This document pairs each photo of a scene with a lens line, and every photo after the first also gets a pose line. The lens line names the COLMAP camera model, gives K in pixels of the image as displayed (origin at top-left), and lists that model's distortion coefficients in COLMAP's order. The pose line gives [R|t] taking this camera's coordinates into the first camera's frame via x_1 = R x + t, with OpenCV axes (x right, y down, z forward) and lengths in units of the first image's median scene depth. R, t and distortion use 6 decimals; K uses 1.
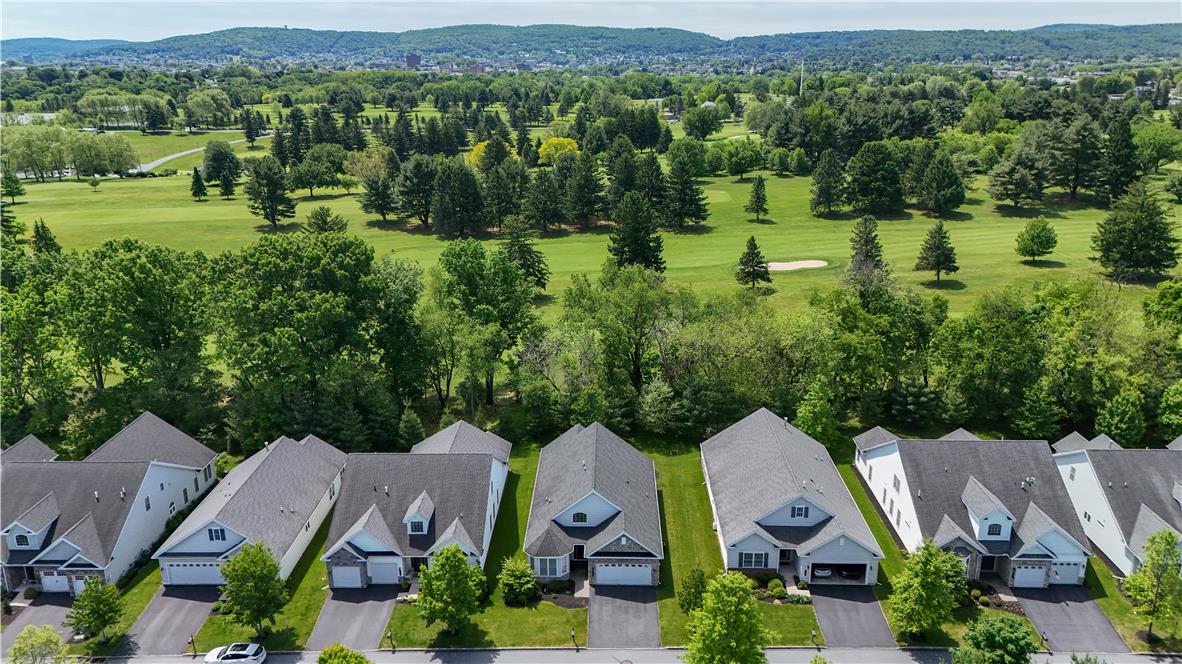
lens RADIAL K [[868.1, 0, 586.4], [0, 868.1, 332.6], [0, 0, 1]] dist [0.068739, -0.057847]
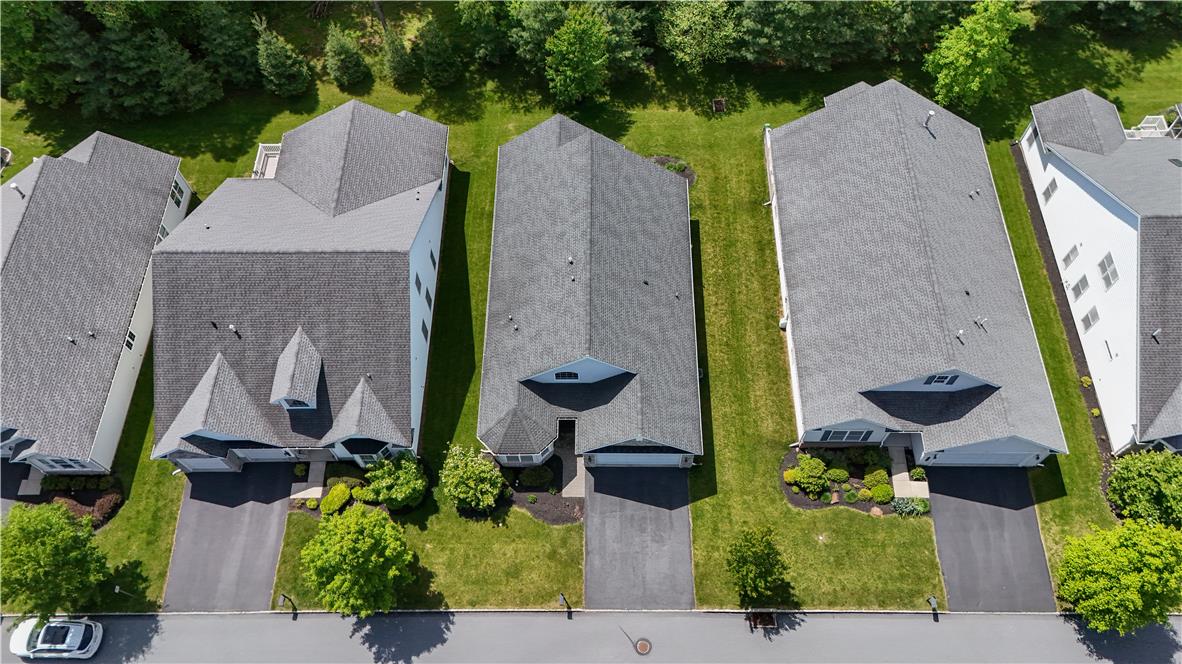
lens RADIAL K [[862.9, 0, 588.7], [0, 862.9, 340.5], [0, 0, 1]] dist [0.093856, -0.109181]
pose [[0.999734, -0.022799, -0.003466, 0.008521], [0.018934, 0.725705, 0.687746, -0.180891], [-0.013165, -0.687629, 0.725943, 0.488310]]
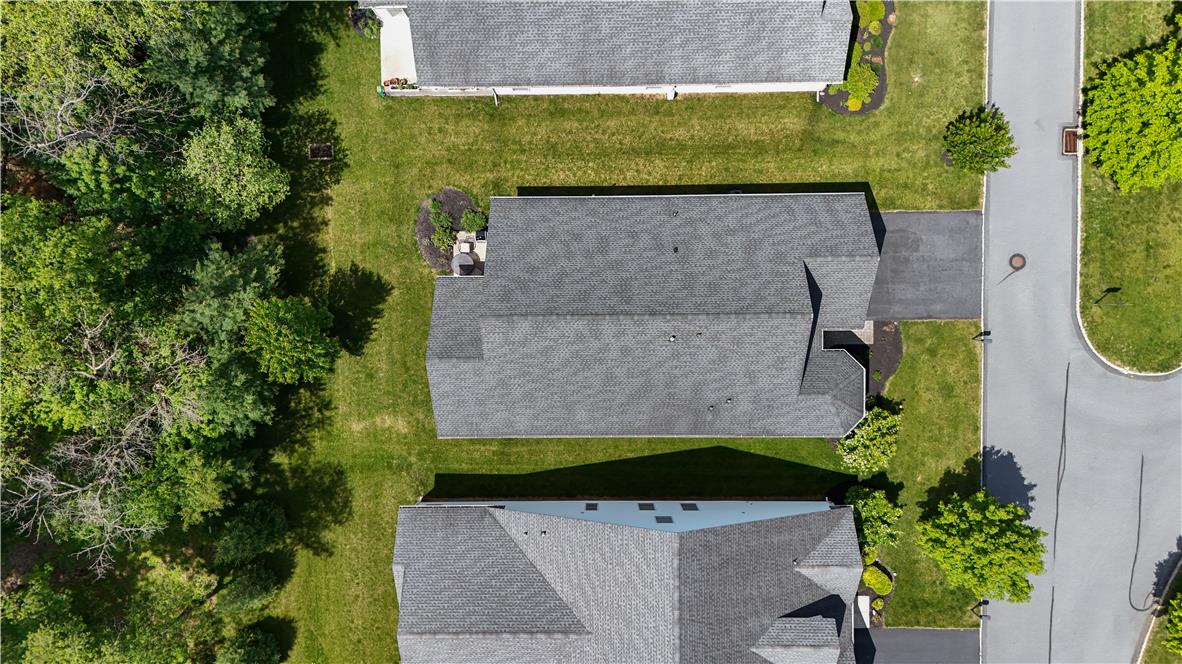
lens RADIAL K [[868.1, 0, 586.4], [0, 868.1, 332.6], [0, 0, 1]] dist [0.068739, -0.057847]
pose [[-0.033144, -0.999397, -0.010320, 0.005919], [0.318837, -0.020359, 0.947591, -0.283291], [-0.947230, 0.028117, 0.319319, 0.794290]]
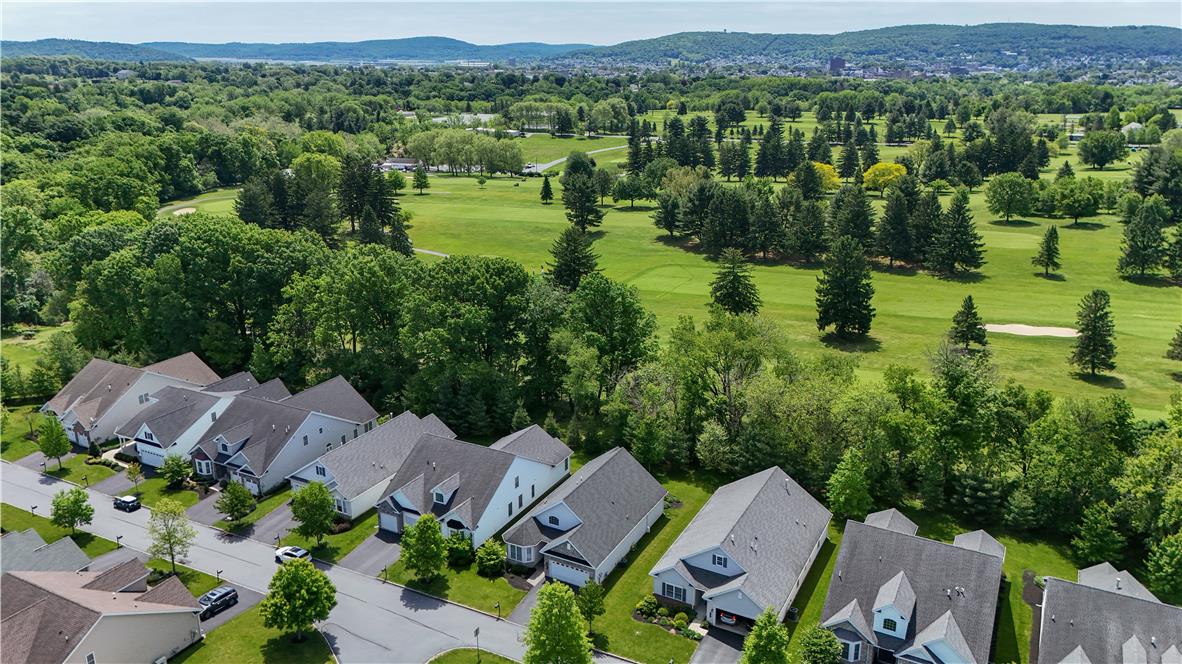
lens RADIAL K [[862.9, 0, 588.7], [0, 862.9, 340.5], [0, 0, 1]] dist [0.093856, -0.109181]
pose [[0.893455, 0.146337, -0.424646, 0.429659], [-0.142737, 0.988933, 0.040478, -0.076968], [0.425869, 0.024448, 0.904454, -0.066576]]
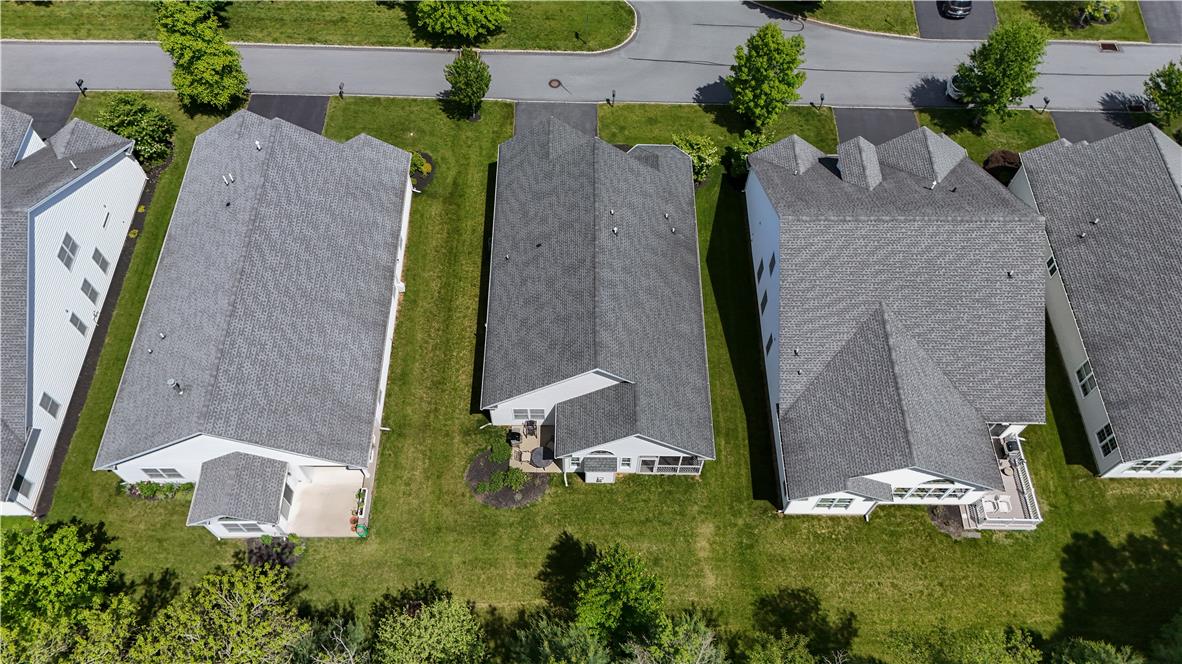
lens RADIAL K [[862.9, 0, 588.7], [0, 862.9, 340.5], [0, 0, 1]] dist [0.093856, -0.109181]
pose [[-0.999625, 0.022497, -0.015595, 0.021771], [-0.010250, 0.220654, 0.975298, -0.337834], [0.025382, 0.975093, -0.220341, 1.061971]]
